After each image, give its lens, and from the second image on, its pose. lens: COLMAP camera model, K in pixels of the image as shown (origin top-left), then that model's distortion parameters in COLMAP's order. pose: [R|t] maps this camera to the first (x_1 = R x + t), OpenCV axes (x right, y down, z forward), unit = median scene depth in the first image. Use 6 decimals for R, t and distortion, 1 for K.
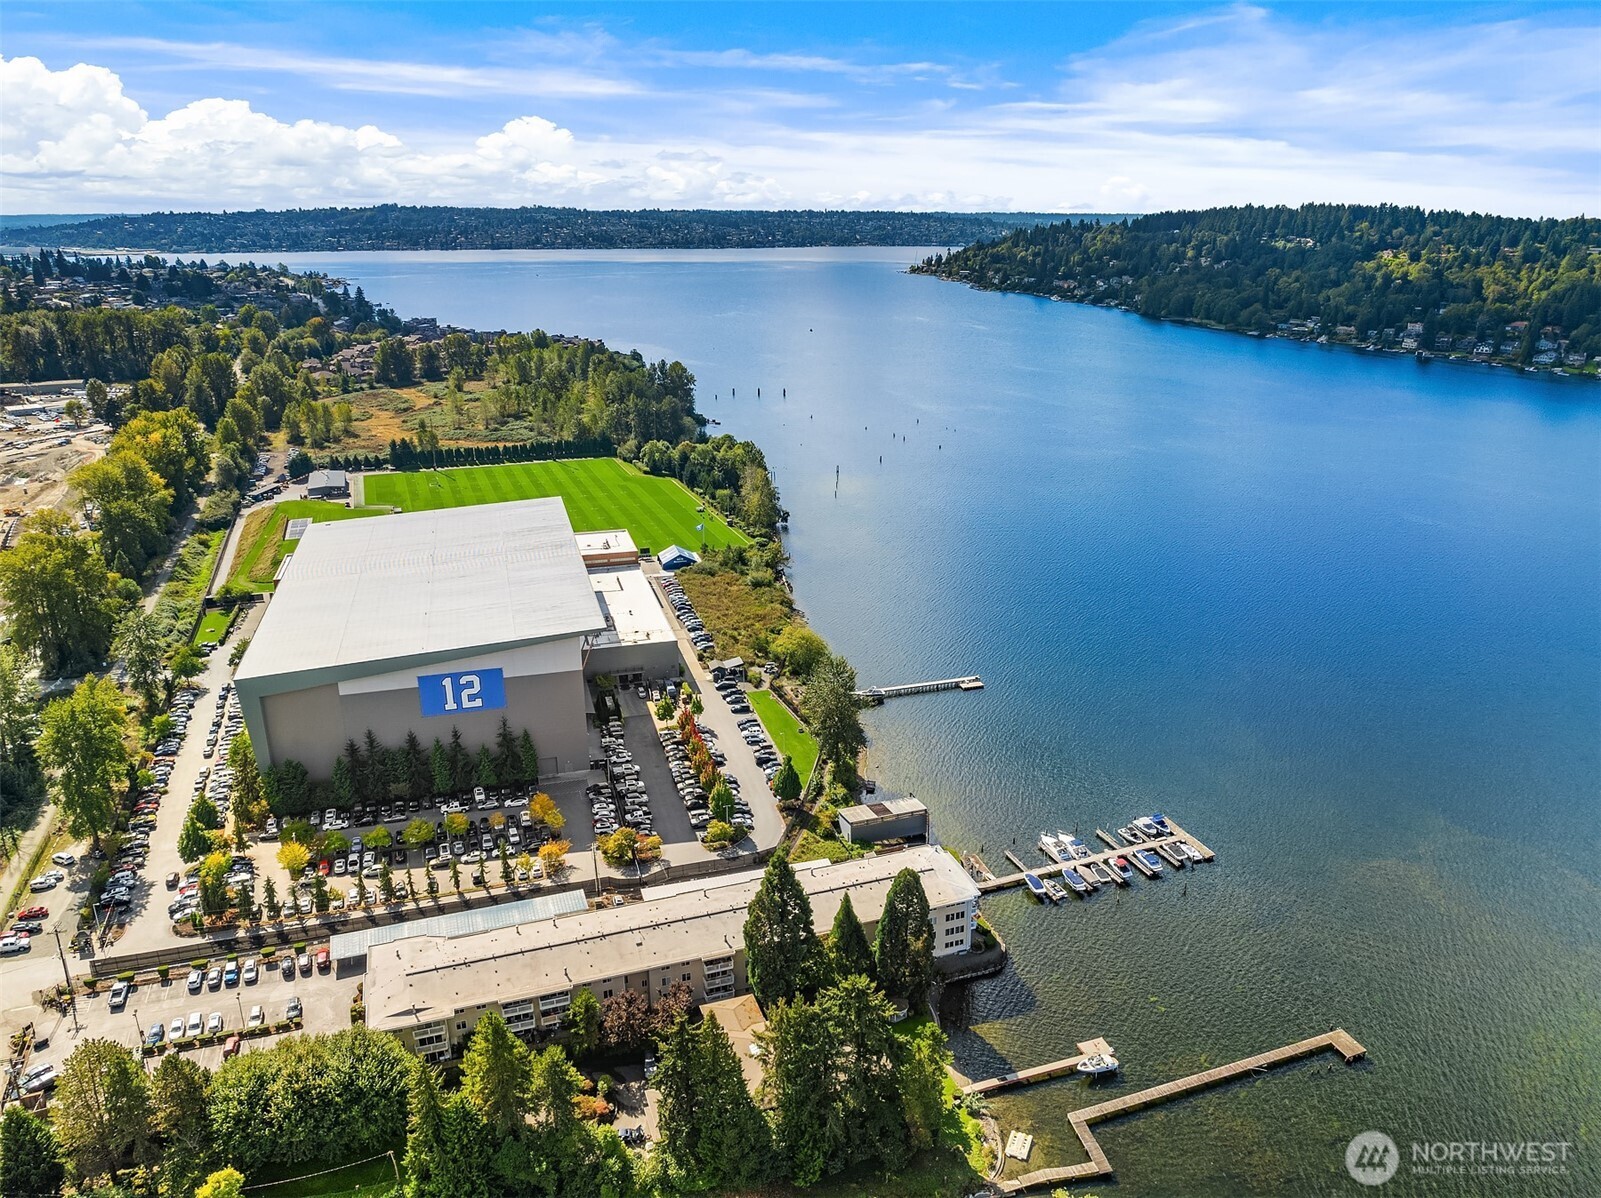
lens RADIAL K [[1135.1, 0, 800.5], [0, 1135.1, 599.0], [0, 0, 1]] dist [-0.010649, -0.001003]
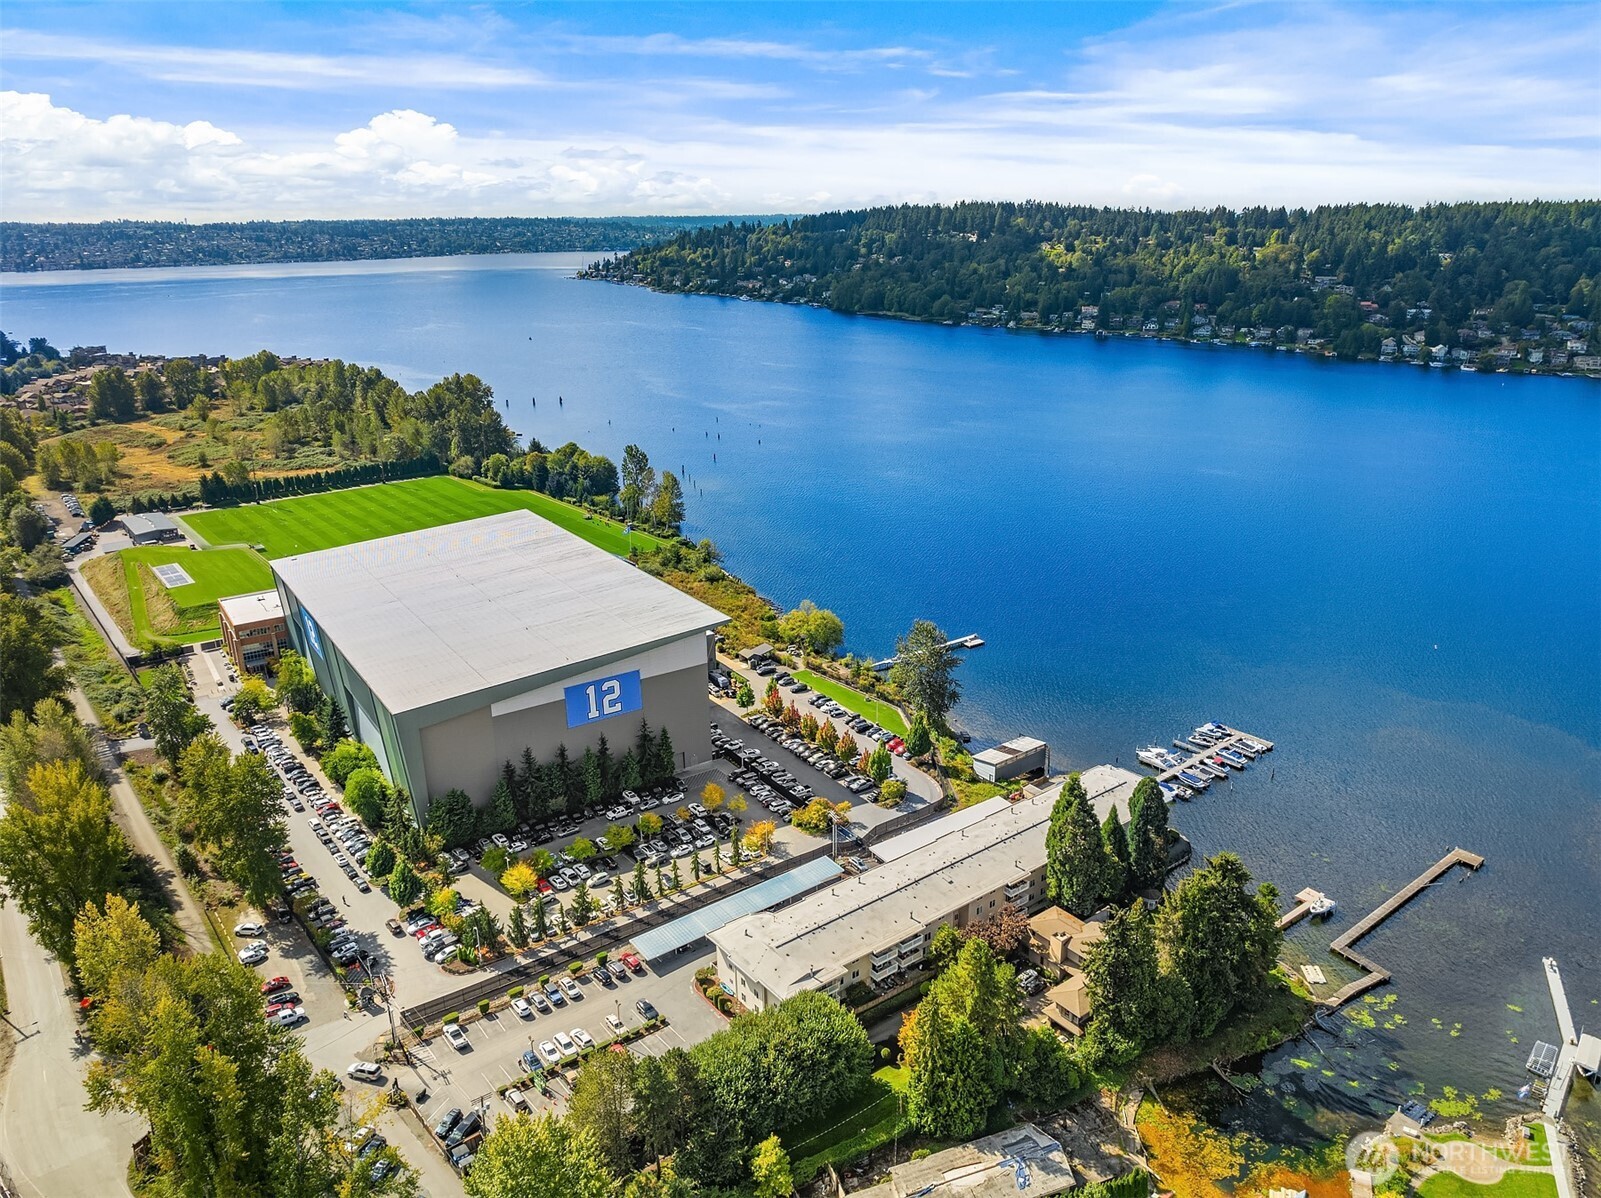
lens RADIAL K [[1119.3, 0, 782.6], [0, 1119.3, 652.1], [0, 0, 1]] dist [-0.007417, -0.001359]
pose [[0.954156, -0.122581, 0.273058, -0.167463], [0.111040, 0.992158, 0.057385, 0.001139], [-0.277951, -0.024434, 0.960285, 0.006512]]
